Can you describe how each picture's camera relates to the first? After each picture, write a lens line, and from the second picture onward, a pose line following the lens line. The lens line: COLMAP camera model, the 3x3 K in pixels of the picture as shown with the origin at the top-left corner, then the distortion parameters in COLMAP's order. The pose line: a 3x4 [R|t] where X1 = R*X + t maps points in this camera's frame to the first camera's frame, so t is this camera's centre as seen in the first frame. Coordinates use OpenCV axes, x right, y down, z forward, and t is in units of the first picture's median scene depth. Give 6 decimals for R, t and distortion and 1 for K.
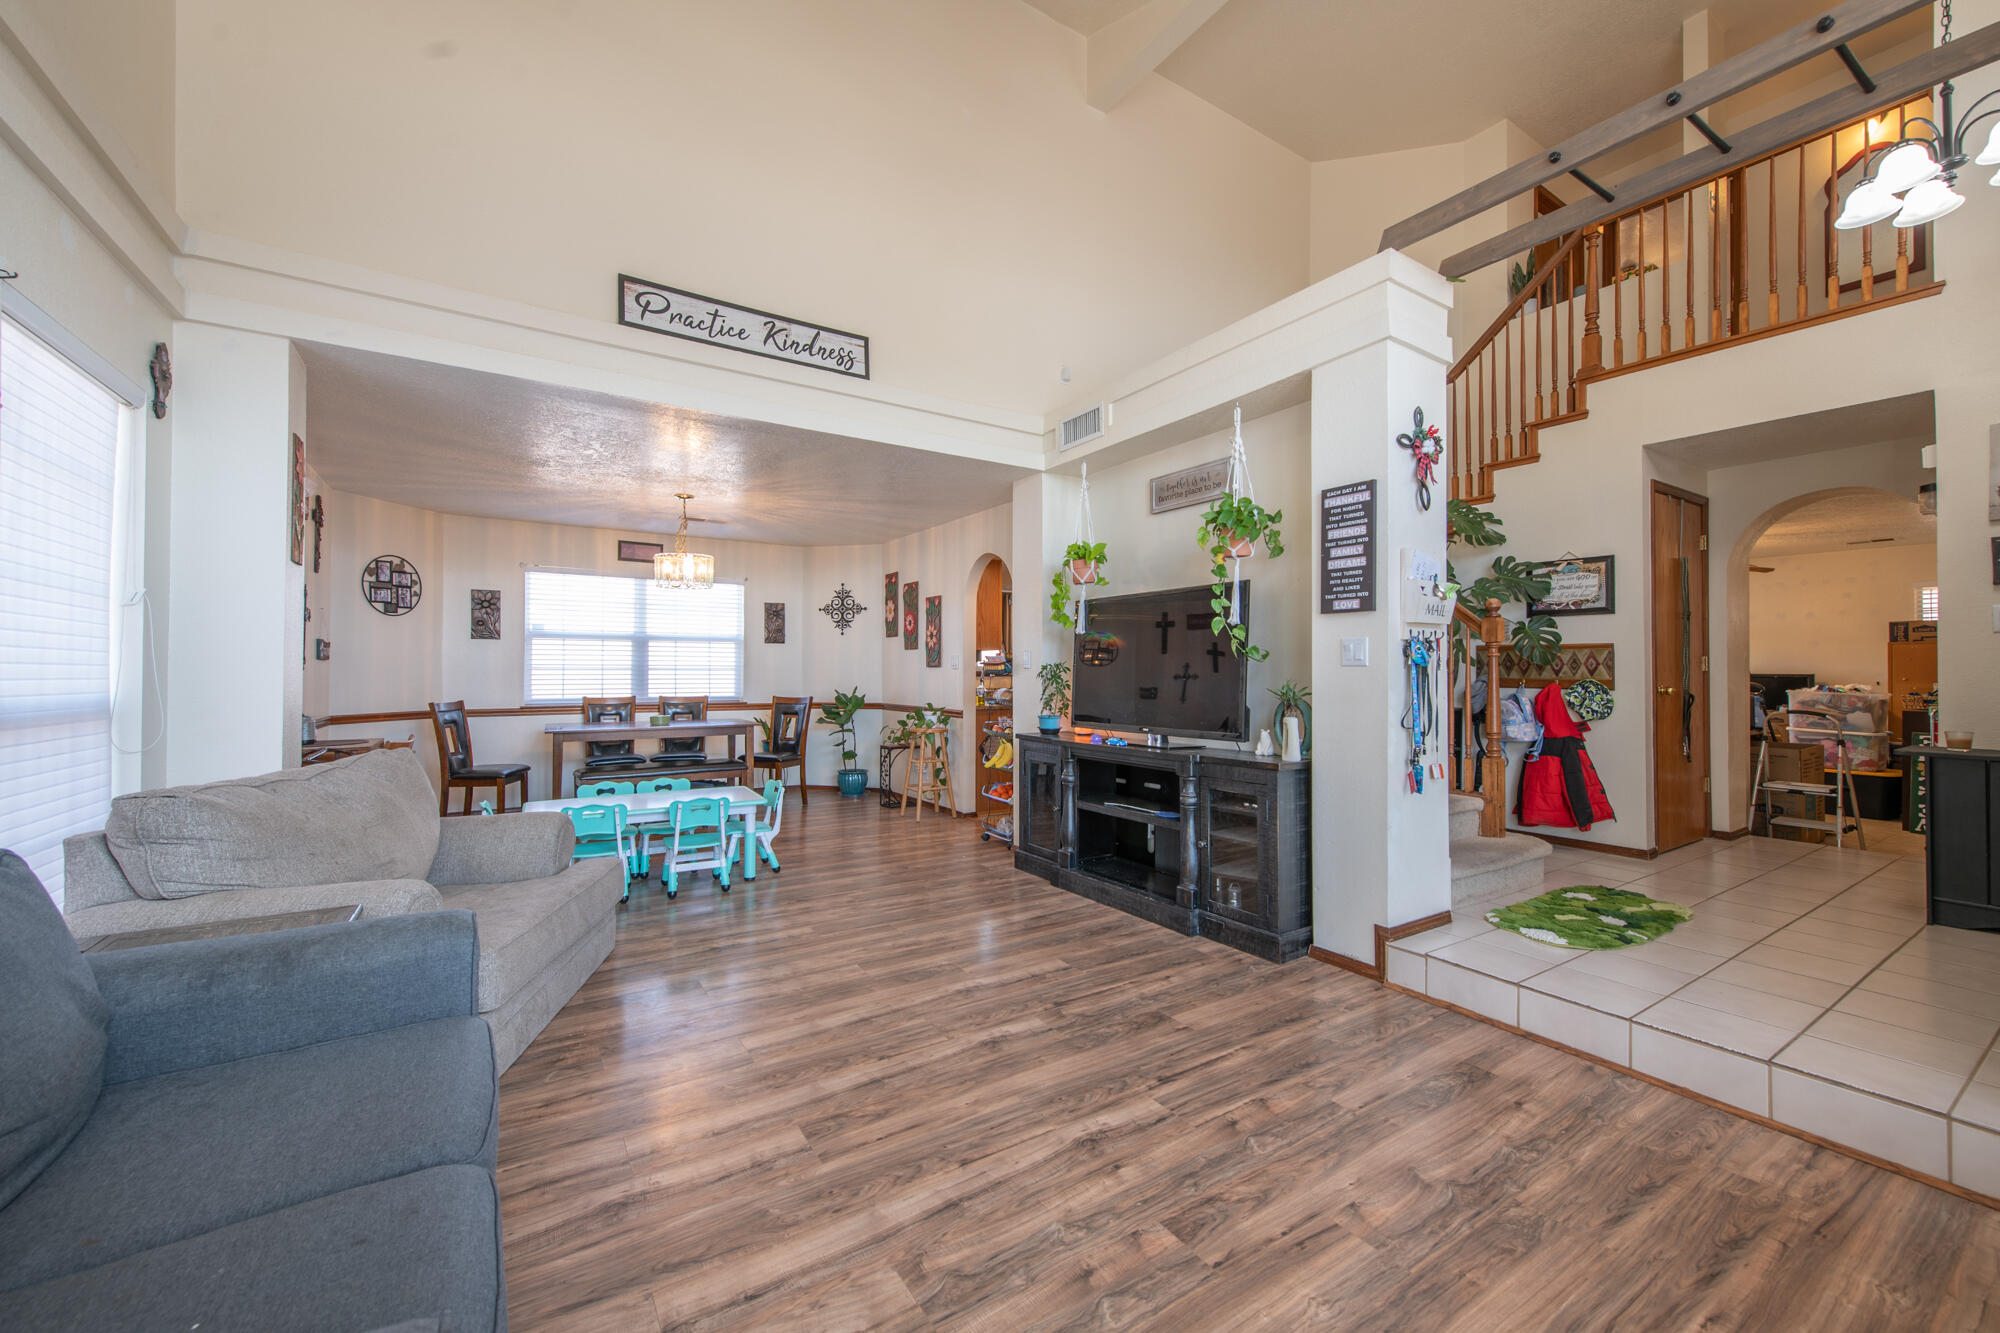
lens RADIAL K [[788.8, 0, 1014.9], [0, 788.8, 663.7], [0, 0, 1]] dist [0.006857, -0.000410]
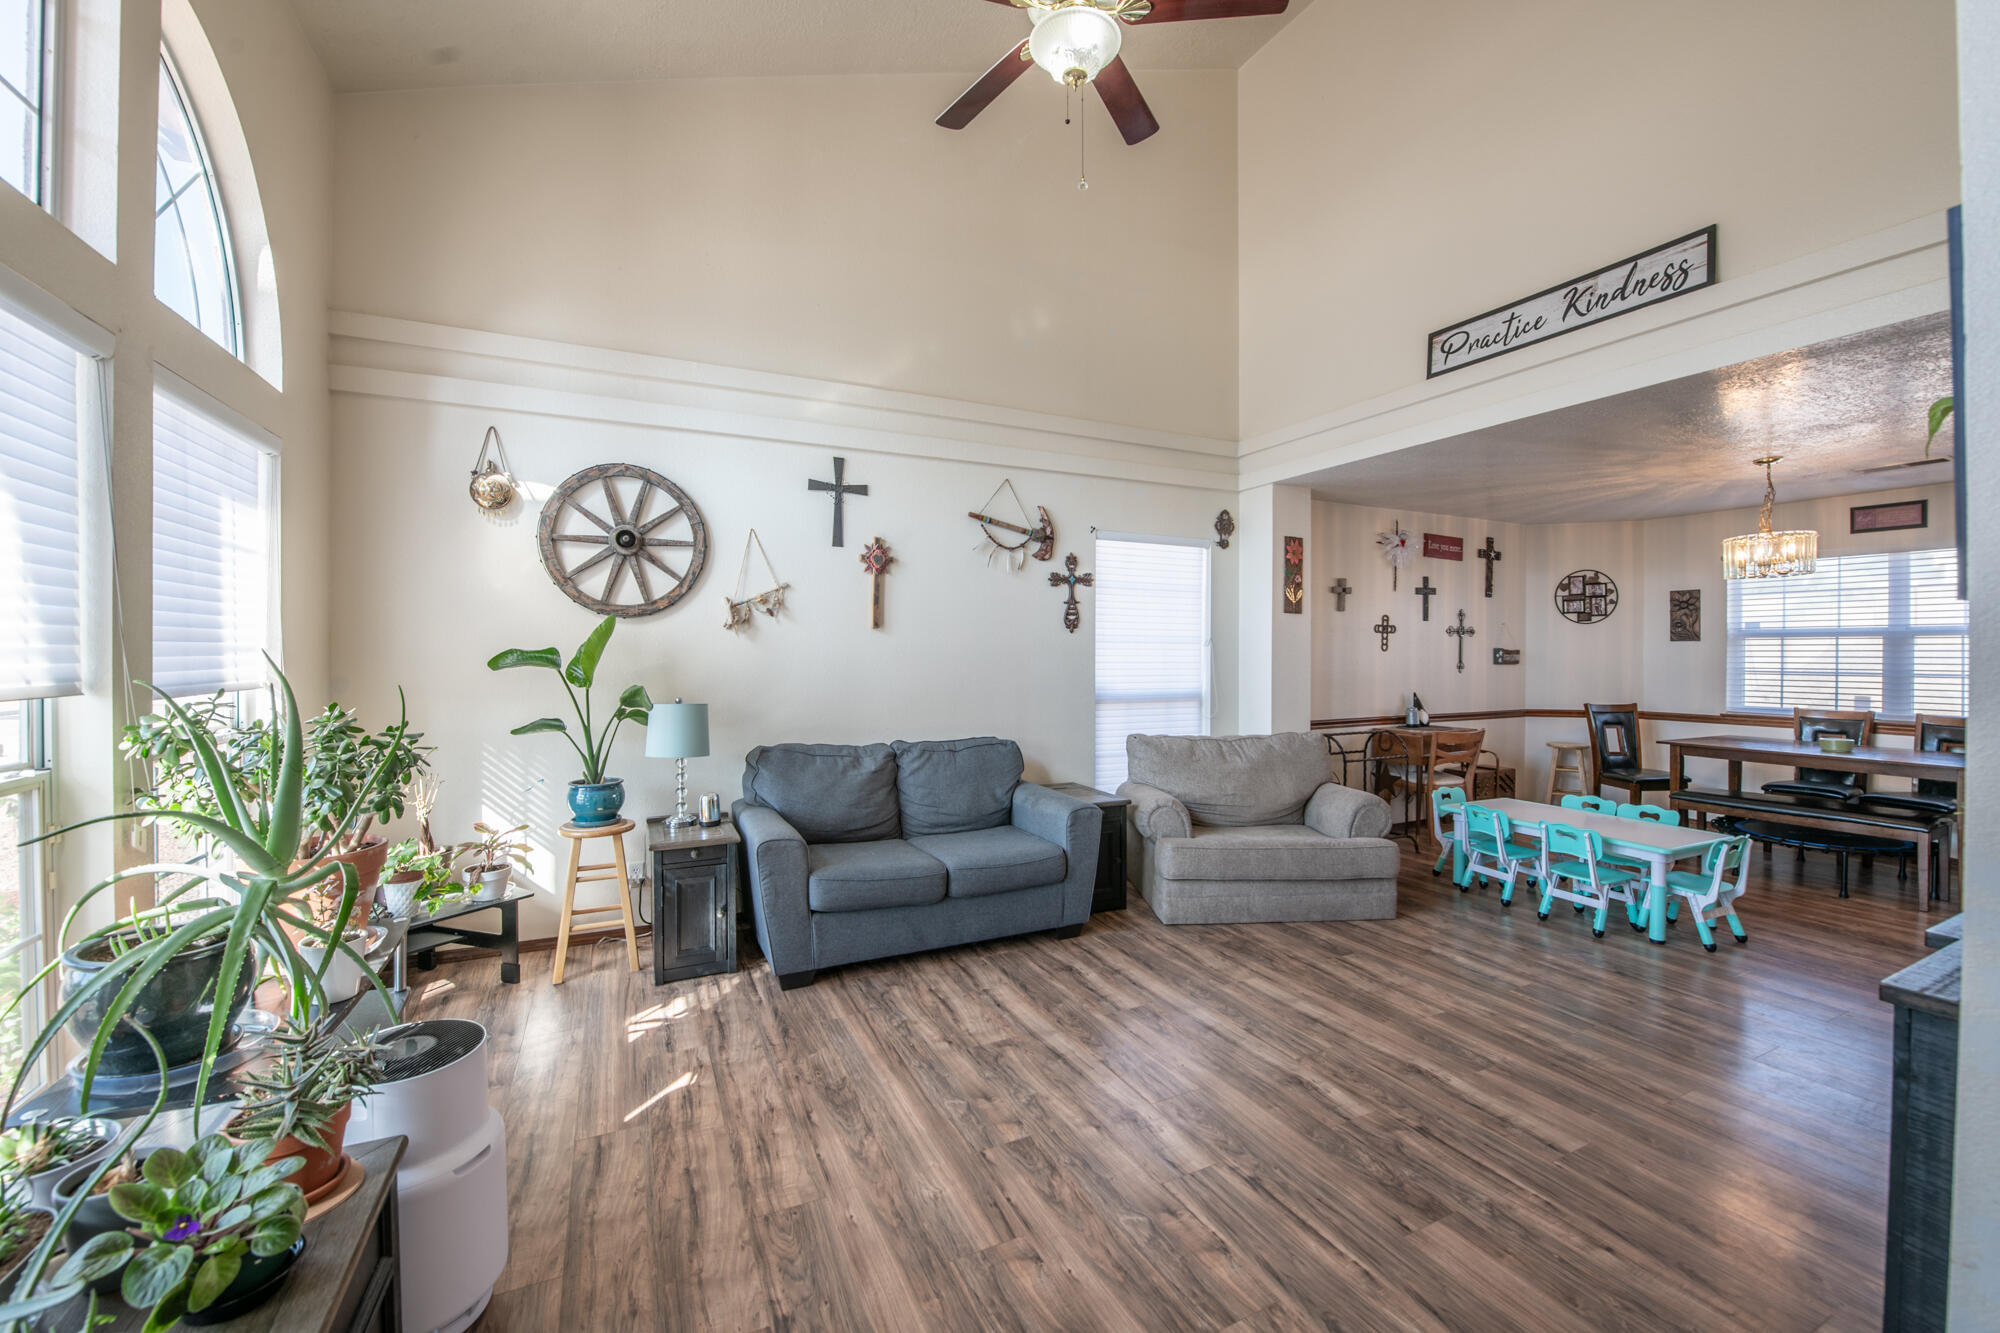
lens RADIAL K [[794.9, 0, 1001.4], [0, 794.9, 657.7], [0, 0, 1]] dist [-0.017068, -0.000168]
pose [[-0.137279, 0.004767, -0.990521, 0.585594], [0.010471, 0.999940, 0.003361, -0.033865], [0.990477, -0.009910, -0.137321, 0.453842]]
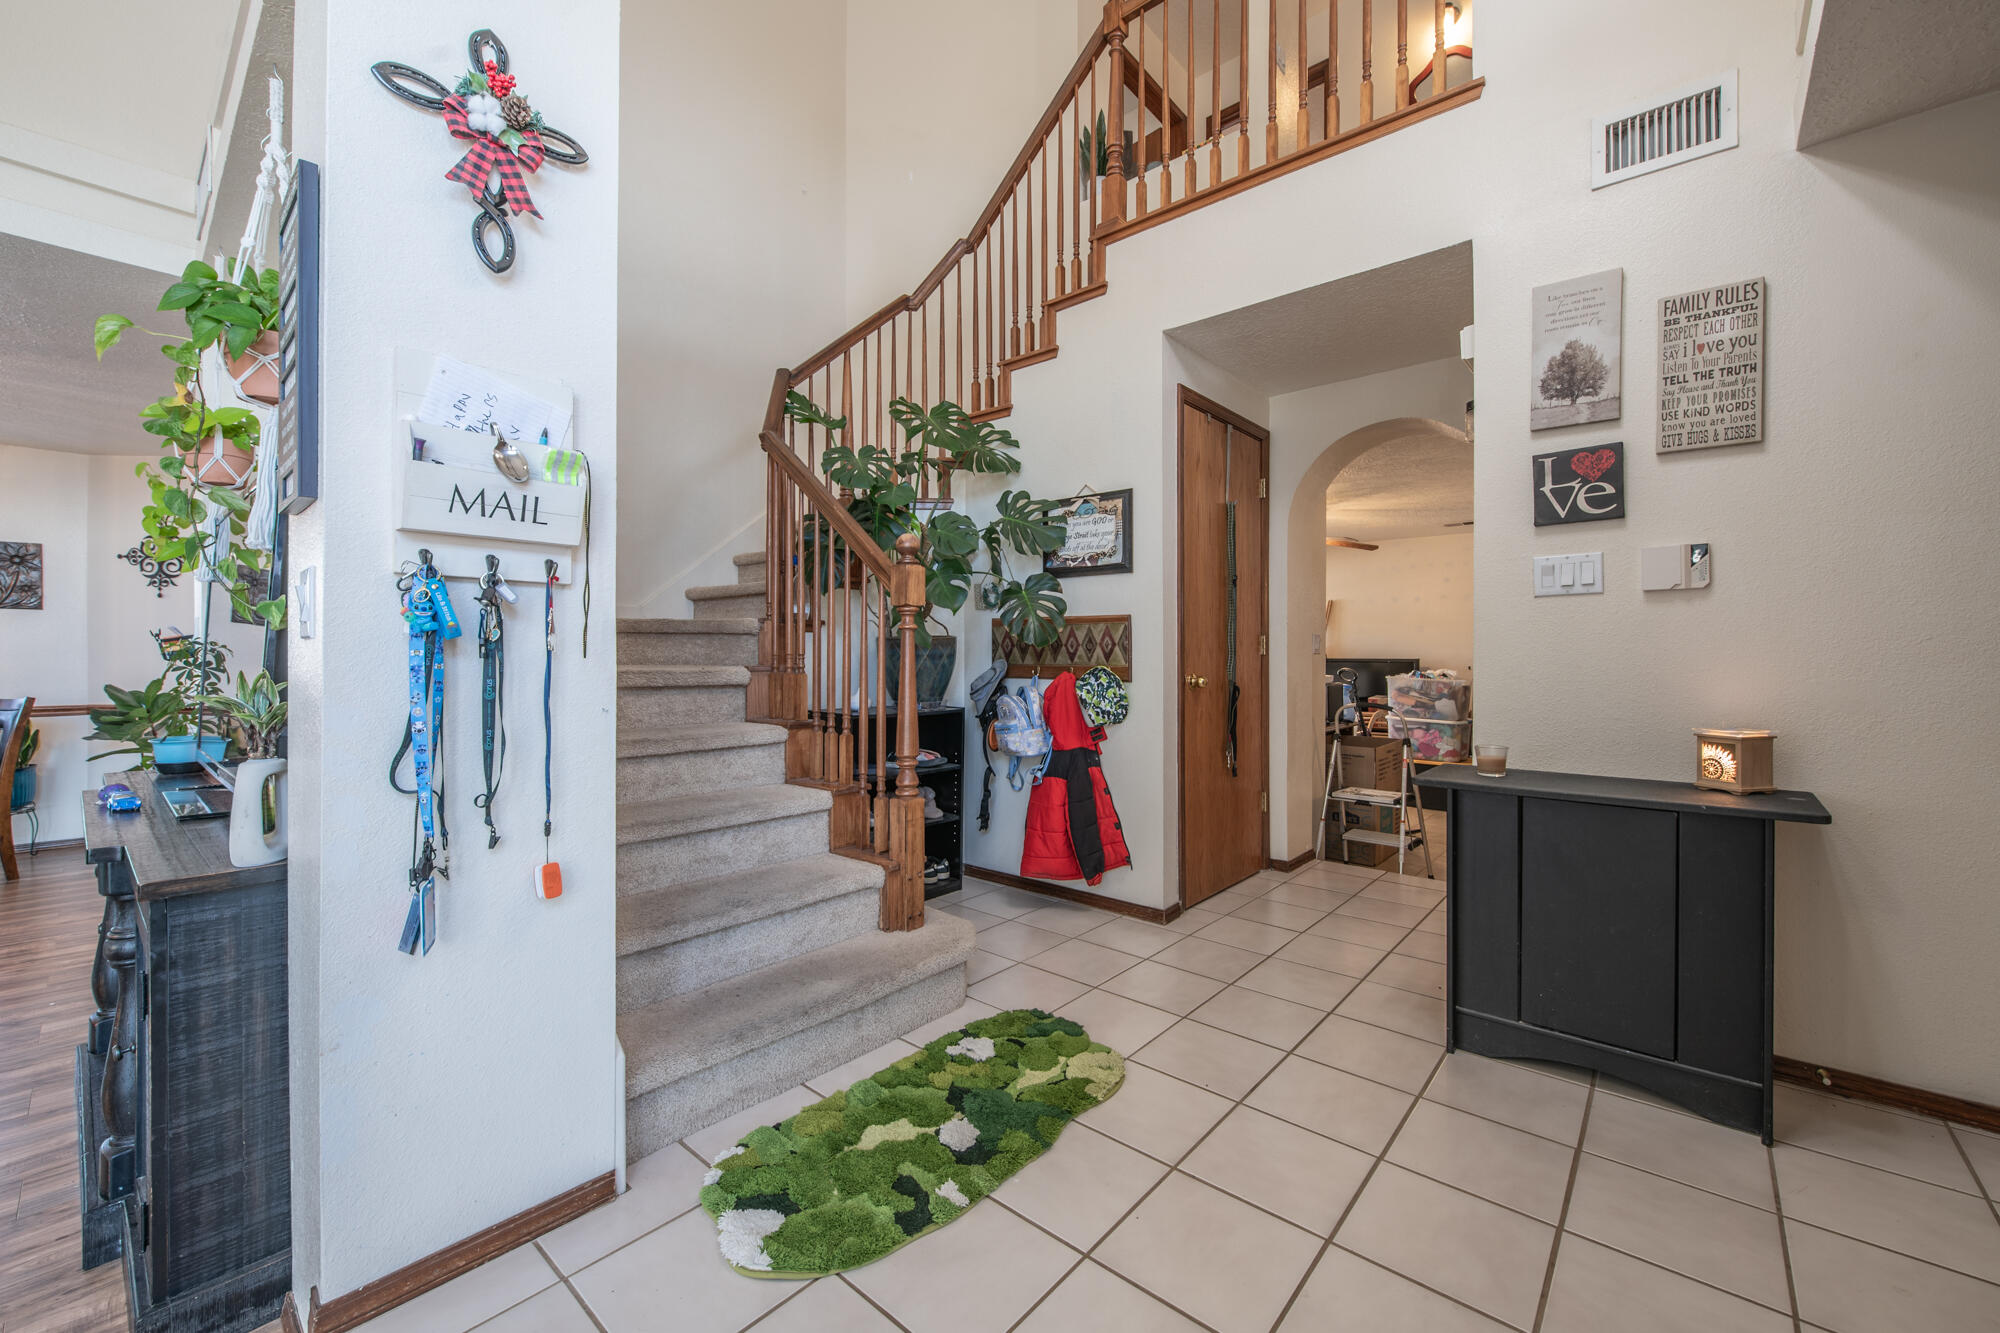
lens RADIAL K [[782.8, 0, 1019.0], [0, 782.8, 658.6], [0, 0, 1]] dist [-0.002327, -0.000409]
pose [[0.961694, -0.000609, 0.274124, 0.487826], [-0.002604, 0.999932, 0.011358, 0.005500], [-0.274113, -0.011637, 0.961627, 0.374255]]
